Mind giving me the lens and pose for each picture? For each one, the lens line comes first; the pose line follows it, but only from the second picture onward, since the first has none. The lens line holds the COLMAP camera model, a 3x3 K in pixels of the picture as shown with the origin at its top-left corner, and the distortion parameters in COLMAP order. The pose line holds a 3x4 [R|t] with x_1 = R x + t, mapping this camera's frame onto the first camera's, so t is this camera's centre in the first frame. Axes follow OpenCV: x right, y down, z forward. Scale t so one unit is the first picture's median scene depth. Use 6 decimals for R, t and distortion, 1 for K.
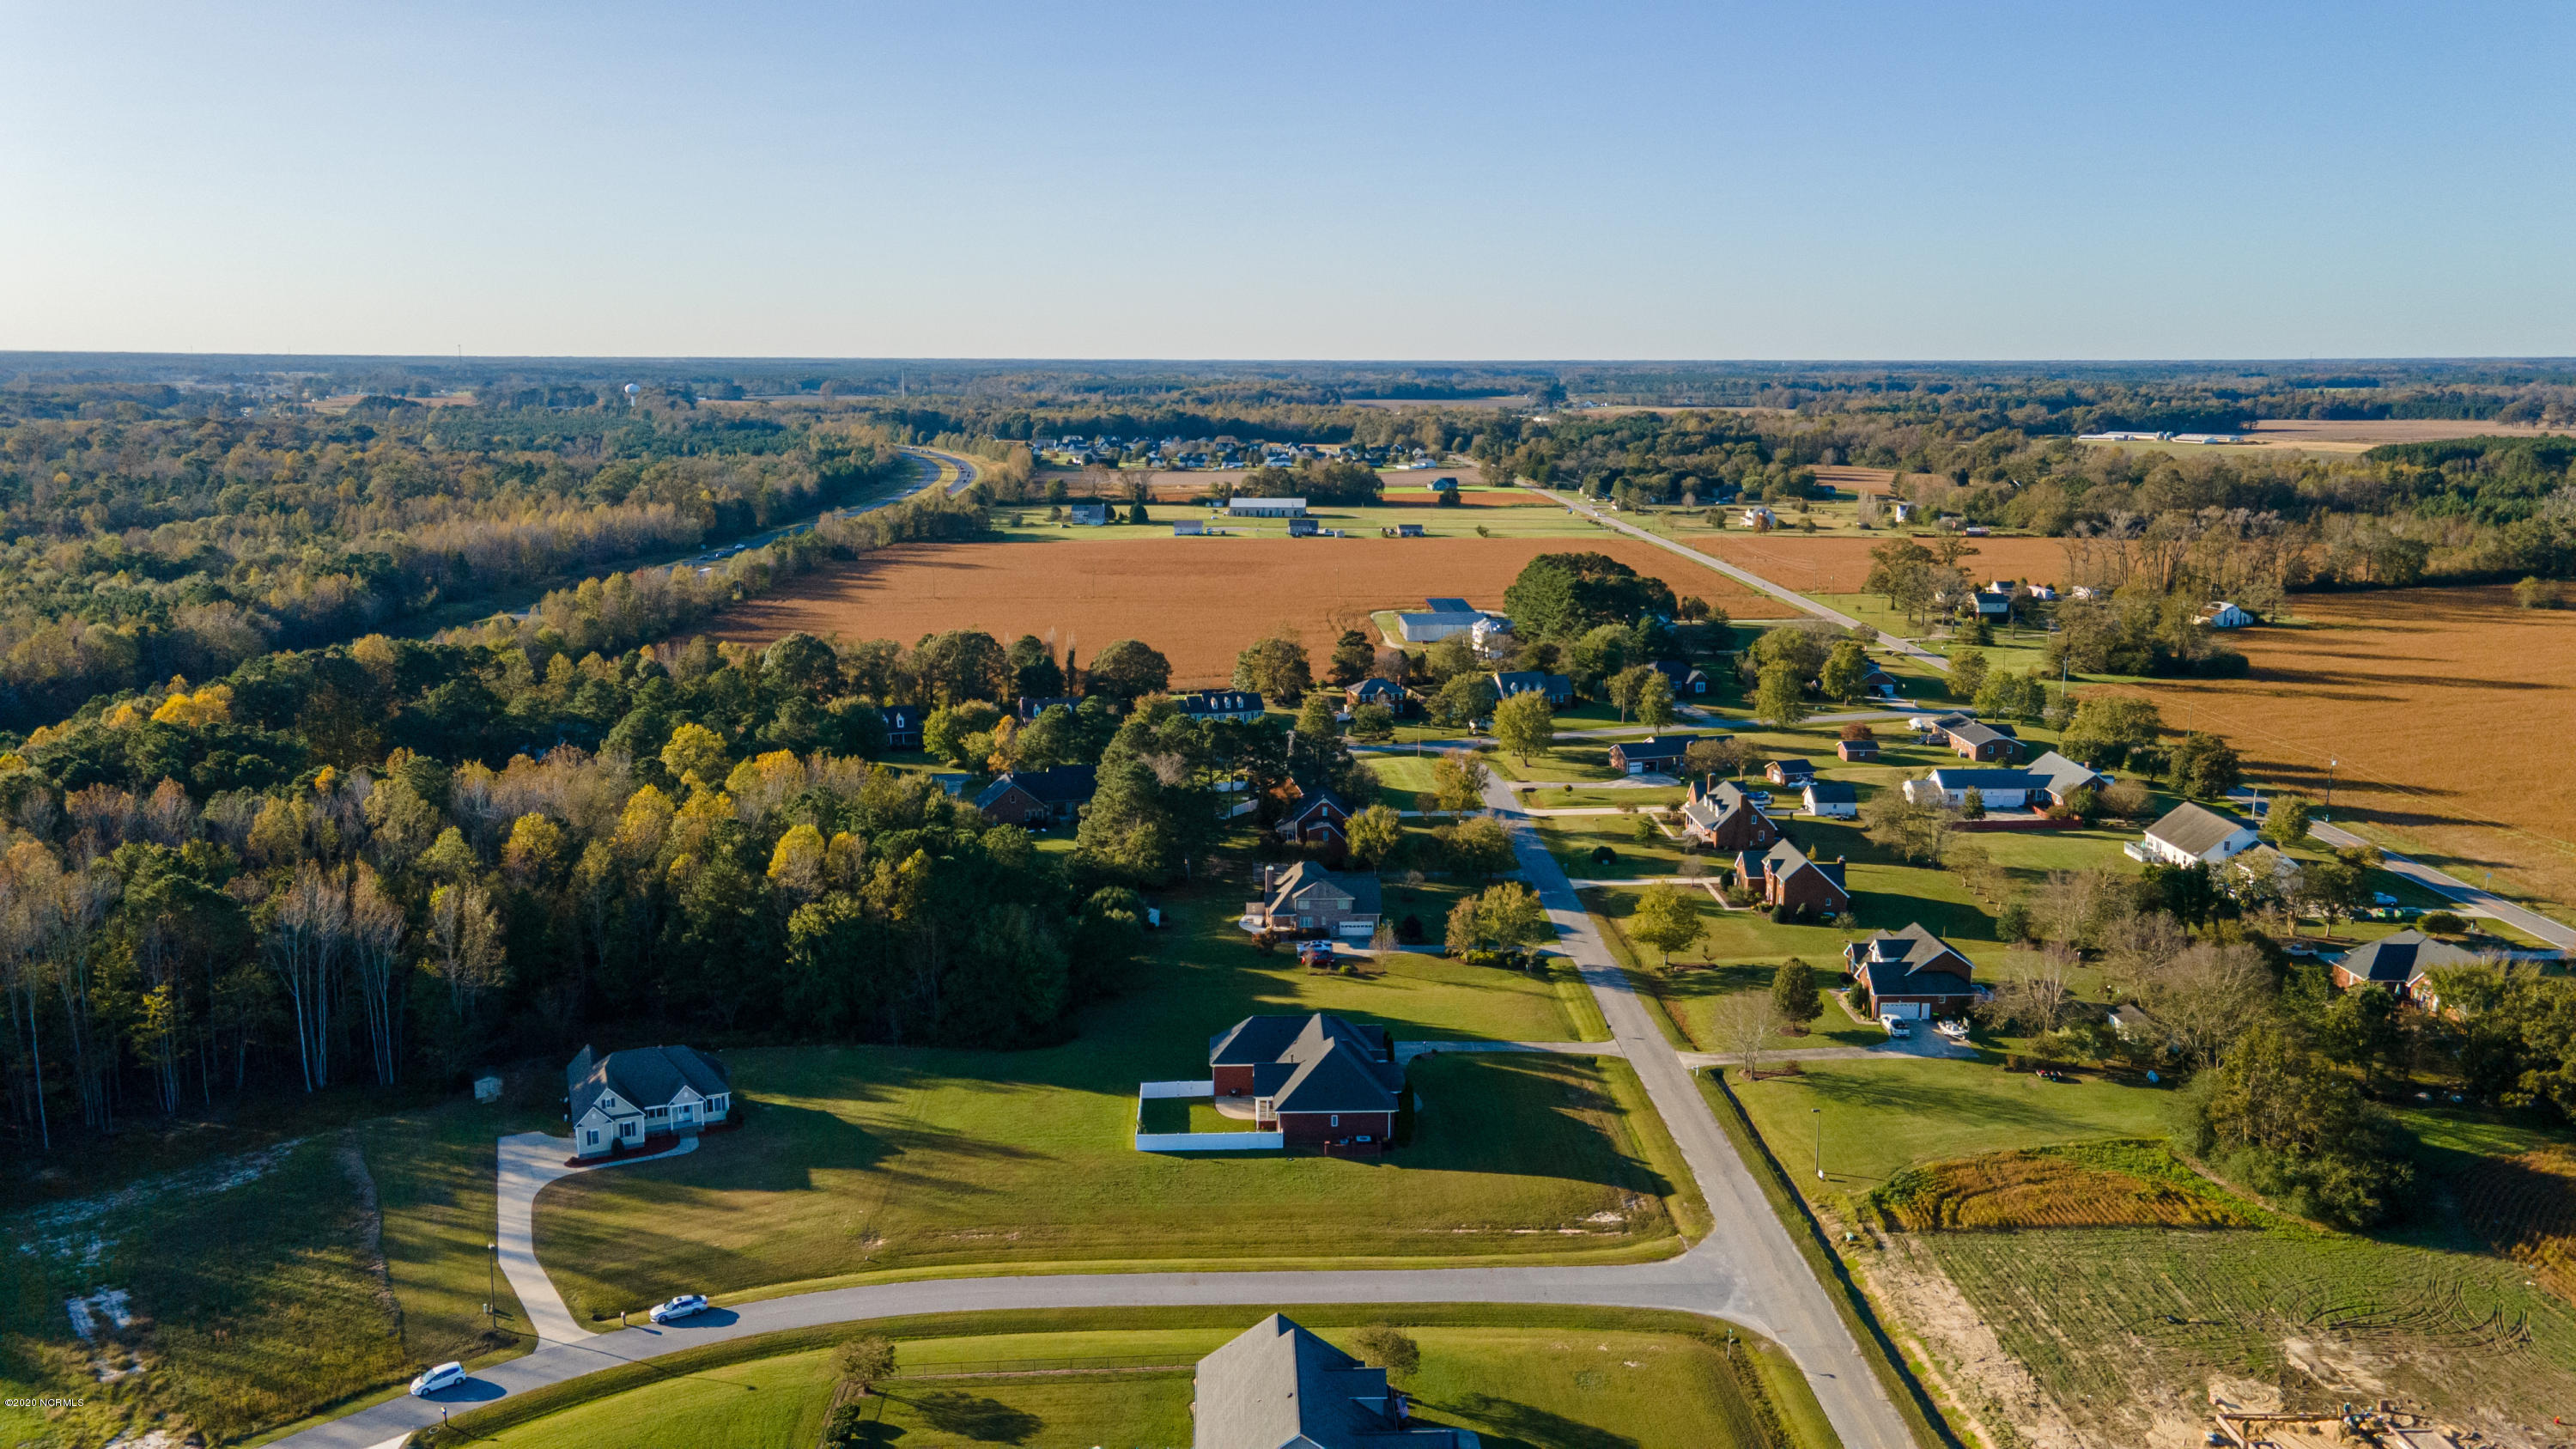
lens RADIAL K [[1870.1, 0, 1290.5], [0, 1870.1, 710.2], [0, 0, 1]] dist [0.043225, 0.007332]
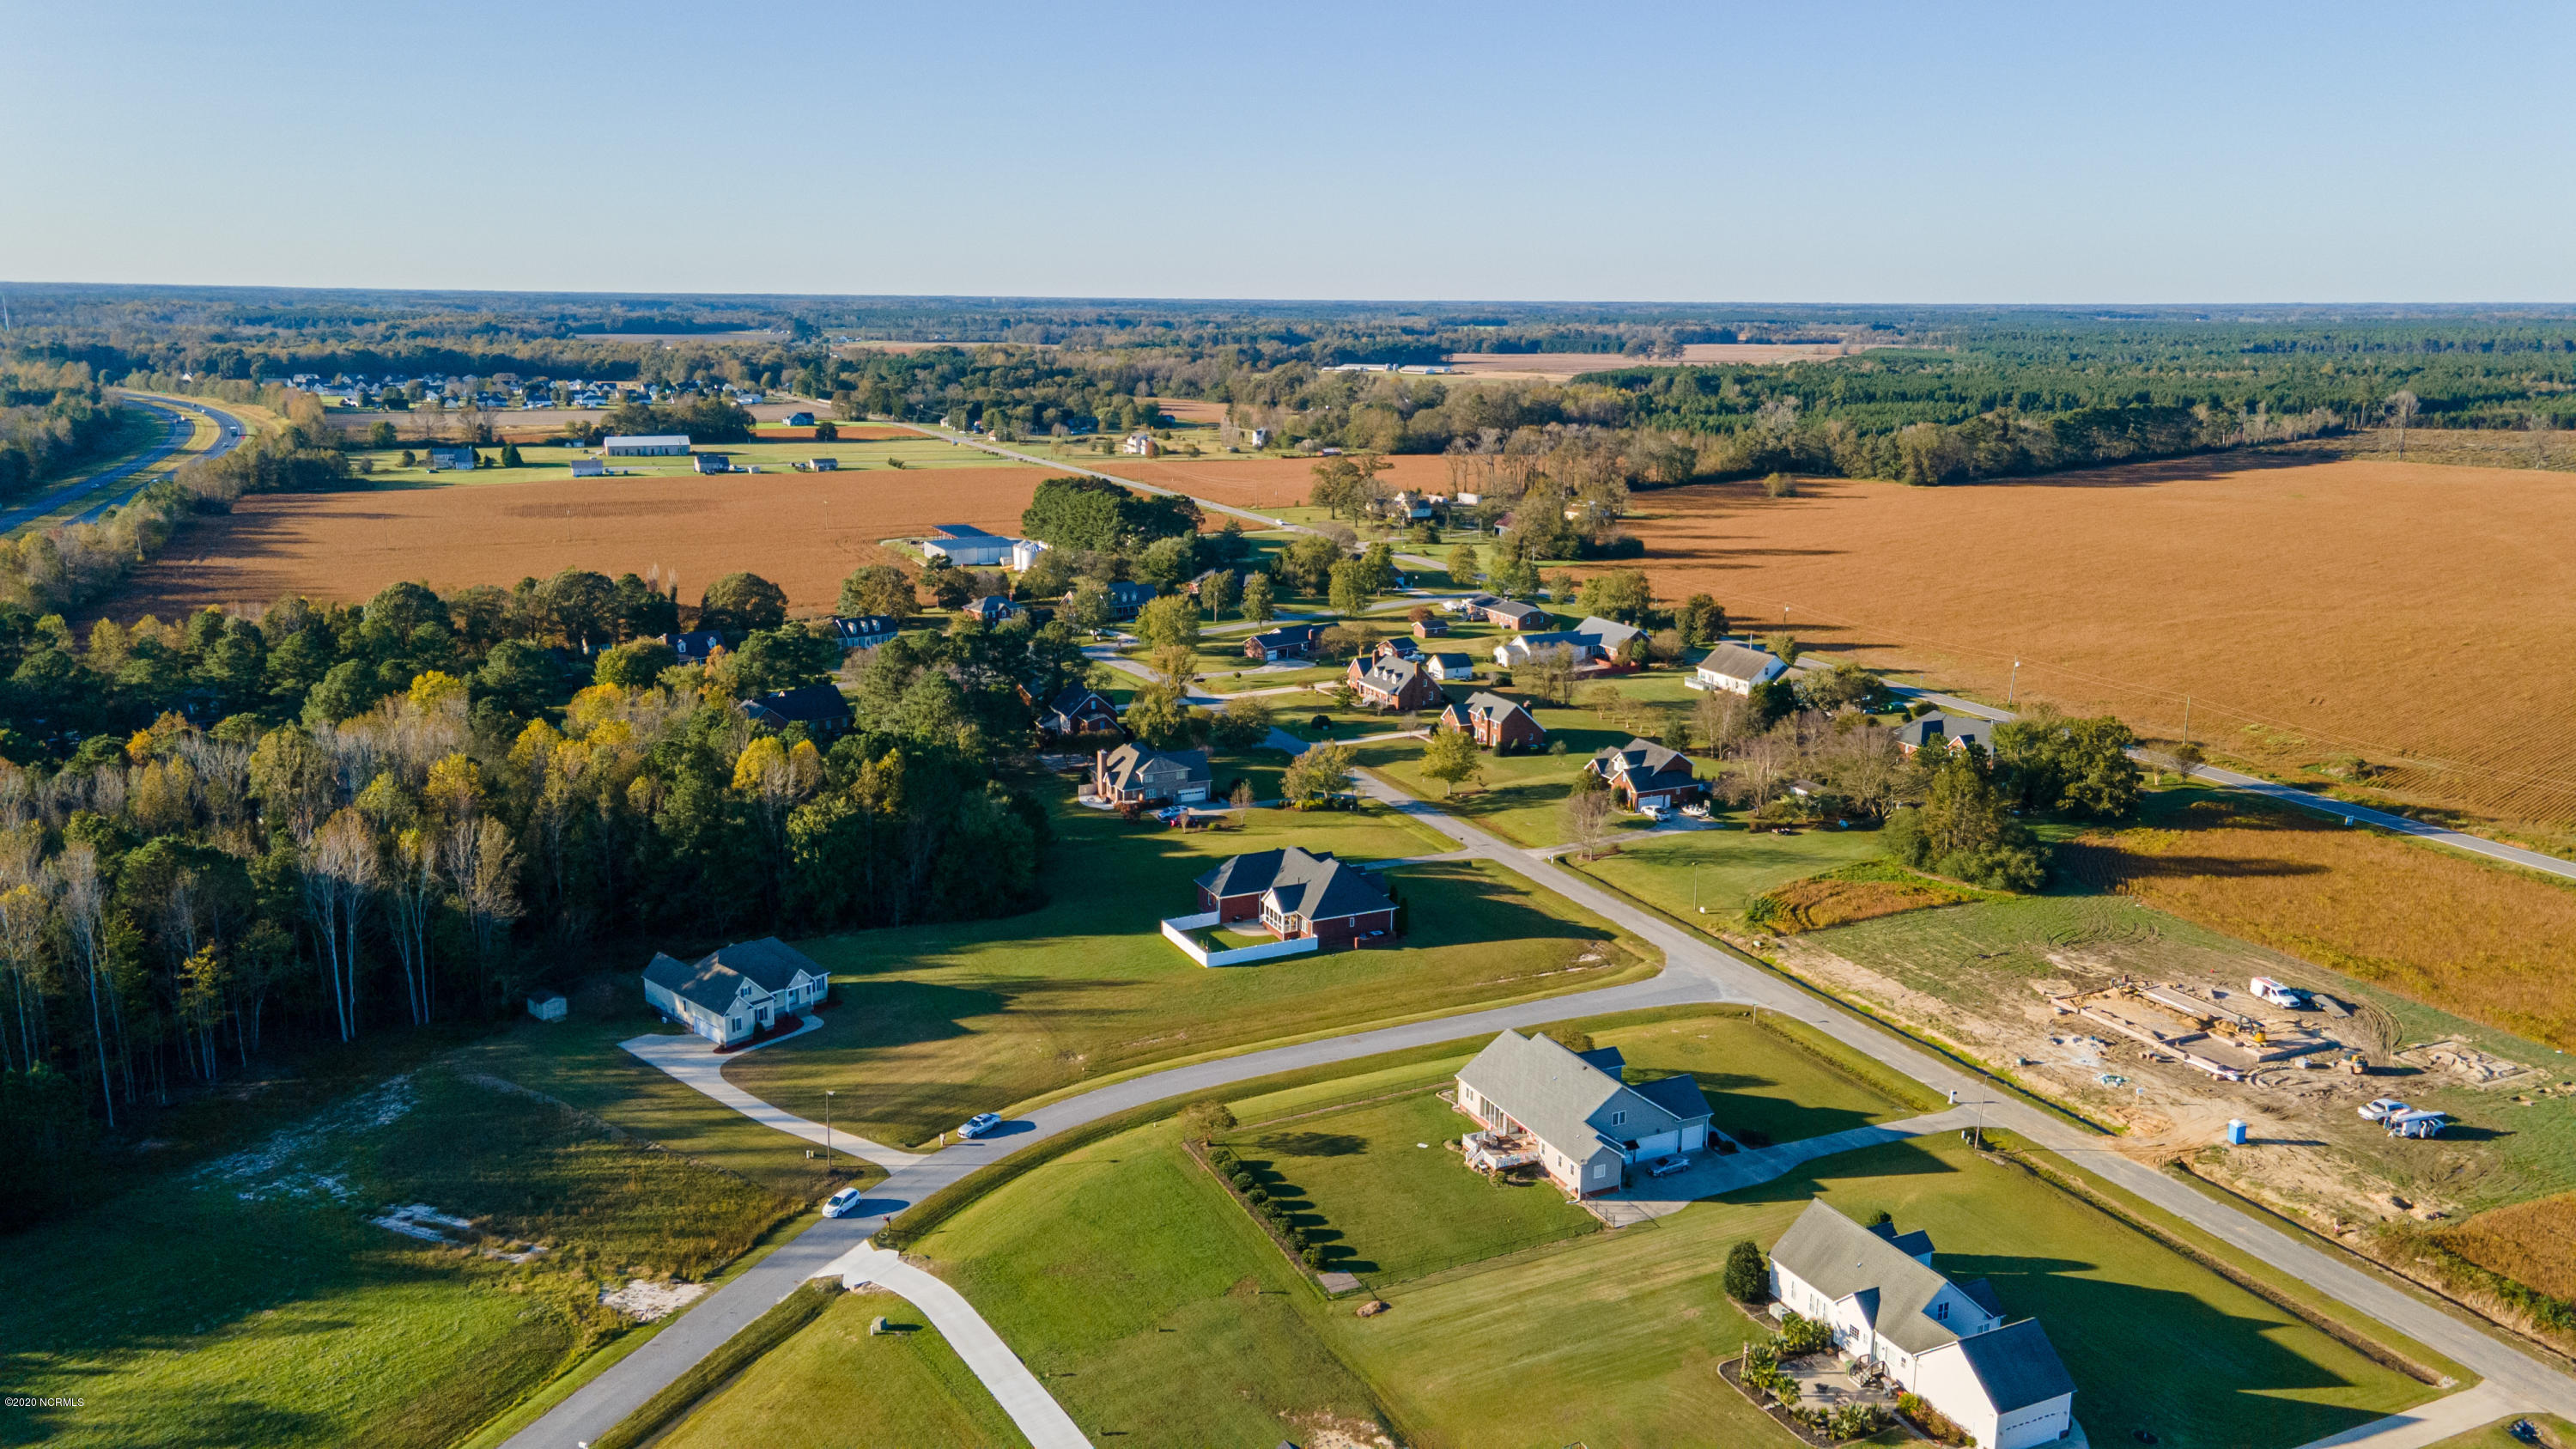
lens RADIAL K [[1870.1, 0, 1290.5], [0, 1870.1, 710.2], [0, 0, 1]] dist [0.043225, 0.007332]
pose [[0.914557, -0.083259, 0.395795, -0.319890], [0.070188, 0.996406, 0.047420, 0.013157], [-0.398321, -0.015588, 0.917114, -0.066769]]
